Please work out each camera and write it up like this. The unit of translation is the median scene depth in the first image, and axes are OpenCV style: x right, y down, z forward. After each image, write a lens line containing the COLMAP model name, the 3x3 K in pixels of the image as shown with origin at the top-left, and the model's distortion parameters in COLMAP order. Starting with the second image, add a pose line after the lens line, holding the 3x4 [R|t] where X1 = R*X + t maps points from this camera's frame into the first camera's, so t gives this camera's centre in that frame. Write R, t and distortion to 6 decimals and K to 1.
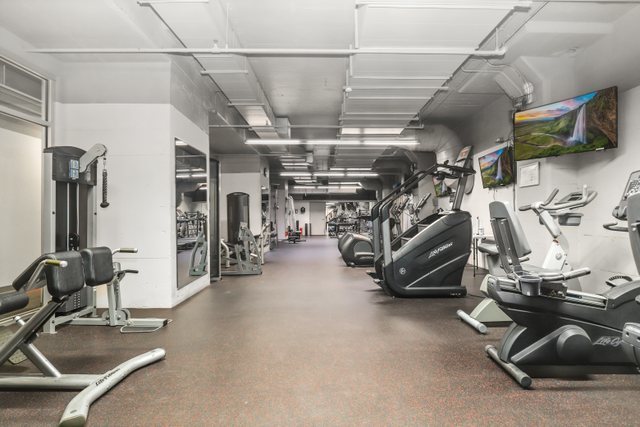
lens RADIAL K [[339.8, 0, 320.3], [0, 339.8, 213.4], [0, 0, 1]] dist [-0.000456, -0.000309]
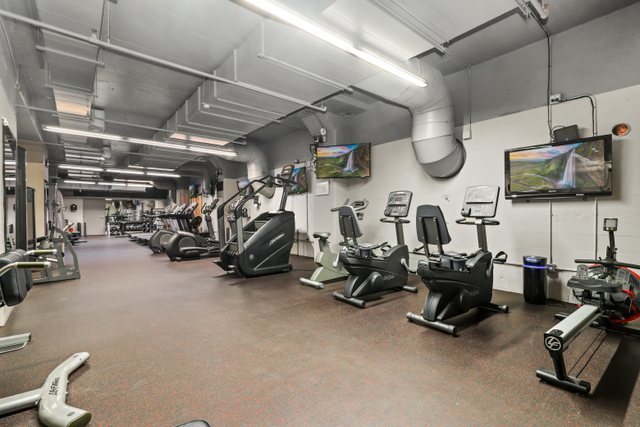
lens RADIAL K [[299.0, 0, 319.9], [0, 299.0, 215.2], [0, 0, 1]] dist [0.001172, -0.000539]
pose [[0.770807, -0.000526, 0.637068, -0.270367], [-0.005819, 0.999952, 0.007867, -0.000269], [-0.637042, -0.009771, 0.770767, -0.043016]]
